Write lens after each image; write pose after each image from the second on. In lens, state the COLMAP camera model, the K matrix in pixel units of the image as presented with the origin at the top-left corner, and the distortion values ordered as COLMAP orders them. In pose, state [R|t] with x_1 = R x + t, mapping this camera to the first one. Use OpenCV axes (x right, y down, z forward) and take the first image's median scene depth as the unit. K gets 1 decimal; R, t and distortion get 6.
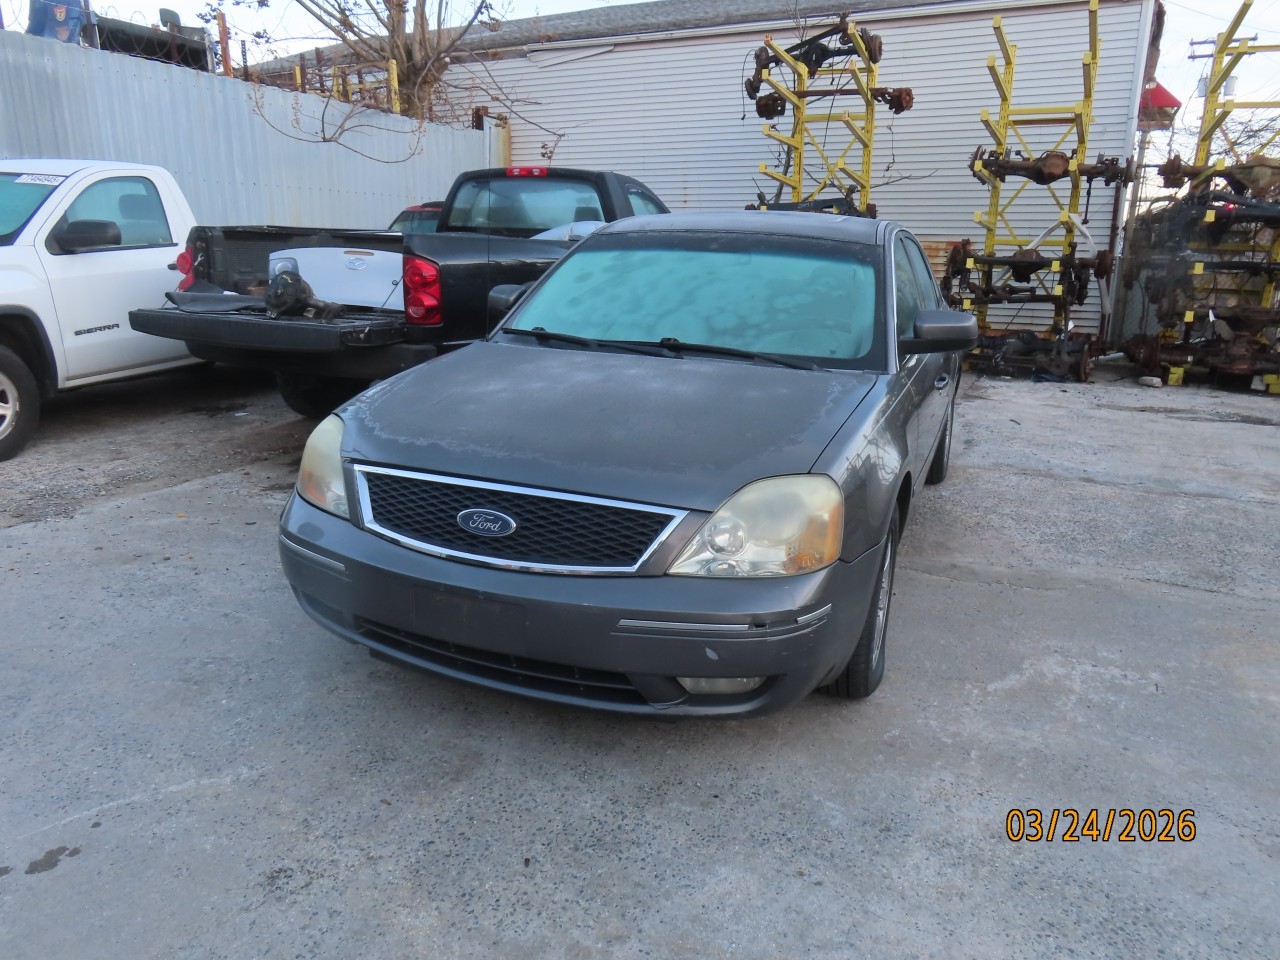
lens RADIAL K [[943.1, 0, 641.1], [0, 943.1, 479.7], [0, 0, 1]] dist [-0.011358, 0.014122]
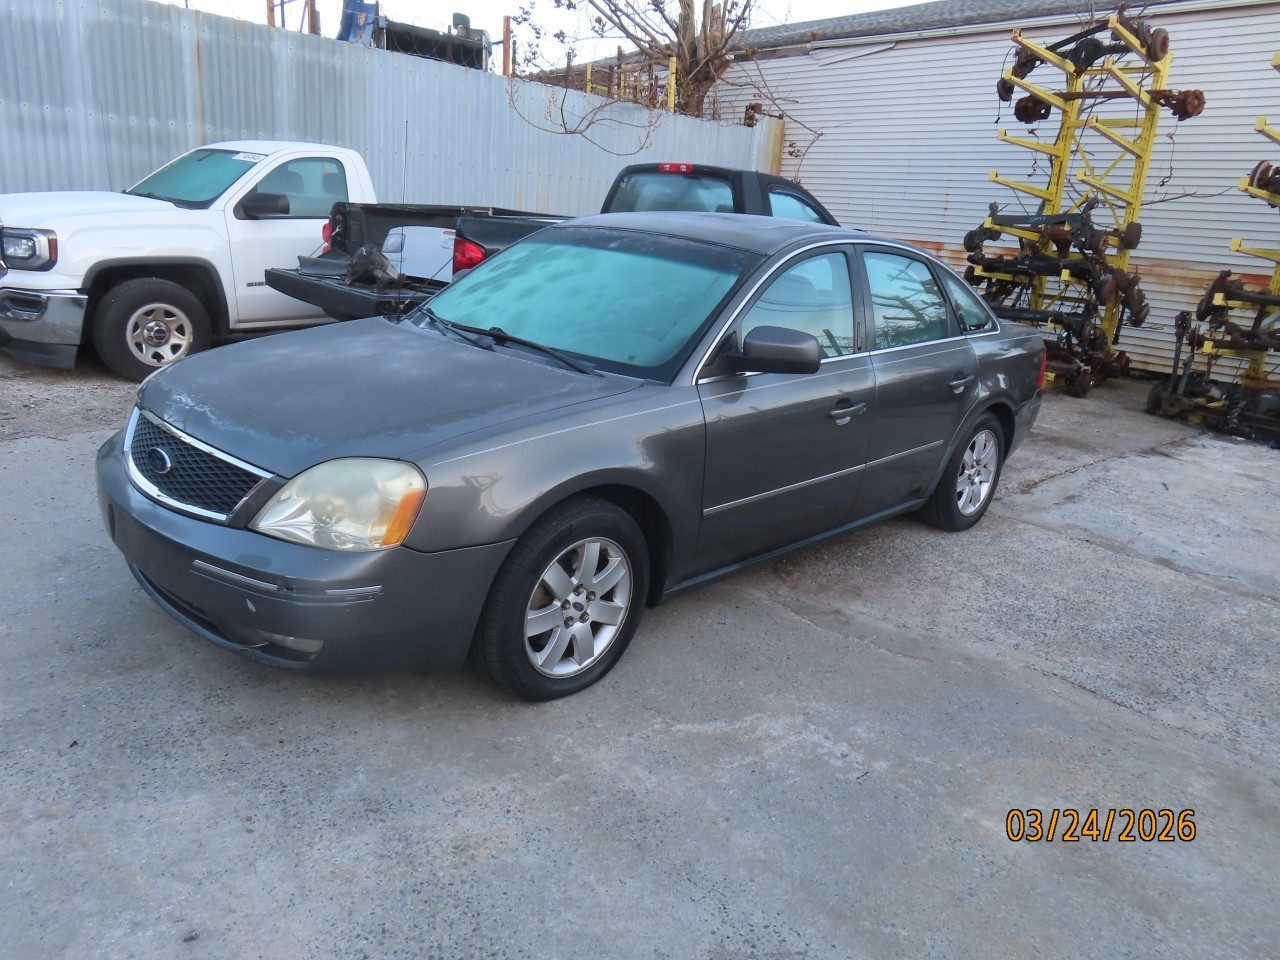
lens RADIAL K [[943.1, 0, 638.2], [0, 943.1, 480.2], [0, 0, 1]] dist [-0.011358, 0.014122]
pose [[0.922595, 0.157534, -0.352139, 0.177659], [-0.156656, 0.987161, 0.031184, -0.013039], [0.352531, 0.026395, 0.935428, 0.028318]]
